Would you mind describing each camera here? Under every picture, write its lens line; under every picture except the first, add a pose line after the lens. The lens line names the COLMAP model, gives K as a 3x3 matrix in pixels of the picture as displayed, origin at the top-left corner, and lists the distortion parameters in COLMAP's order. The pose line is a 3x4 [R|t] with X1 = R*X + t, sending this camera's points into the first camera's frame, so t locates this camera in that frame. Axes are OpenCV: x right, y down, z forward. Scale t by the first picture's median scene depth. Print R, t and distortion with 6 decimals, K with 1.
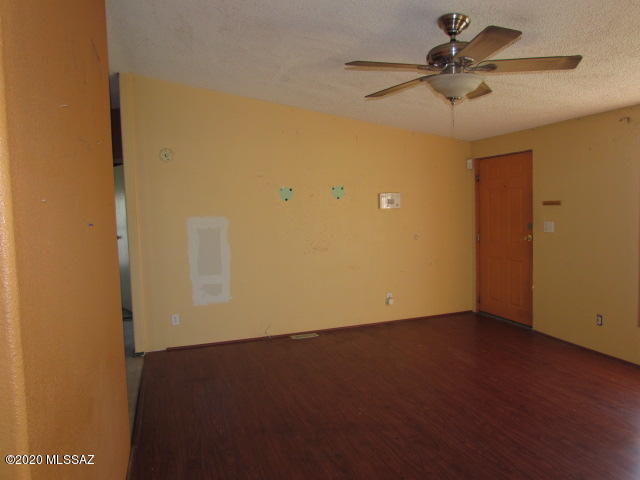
lens RADIAL K [[456.8, 0, 321.9], [0, 456.8, 236.6], [0, 0, 1]] dist [-0.042867, 0.031369]
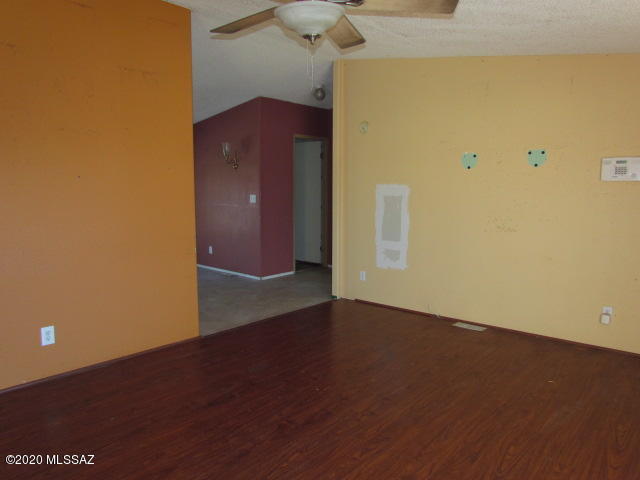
lens RADIAL K [[456.8, 0, 321.9], [0, 456.8, 236.6], [0, 0, 1]] dist [-0.042867, 0.031369]
pose [[0.502038, 0.122797, -0.856083, 0.563219], [-0.071554, 0.992372, 0.100385, -0.018248], [0.861880, 0.010859, 0.506995, 0.334497]]
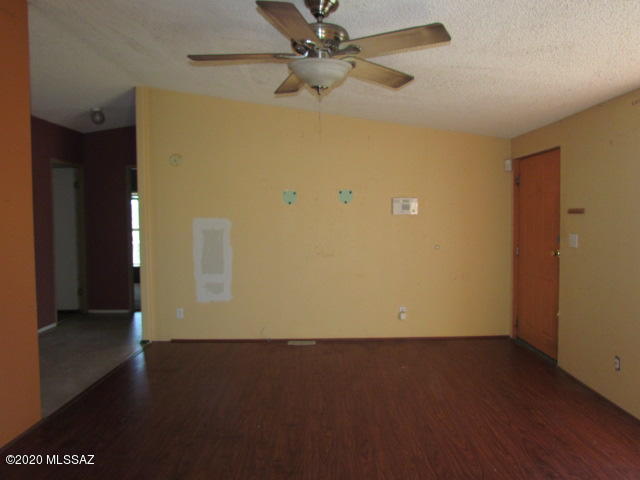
lens RADIAL K [[456.8, 0, 321.9], [0, 456.8, 236.6], [0, 0, 1]] dist [-0.042867, 0.031369]
pose [[0.946255, 0.036795, -0.321323, 0.322485], [-0.041612, 0.999101, -0.008133, -0.003097], [0.320734, 0.021067, 0.946935, 0.088913]]
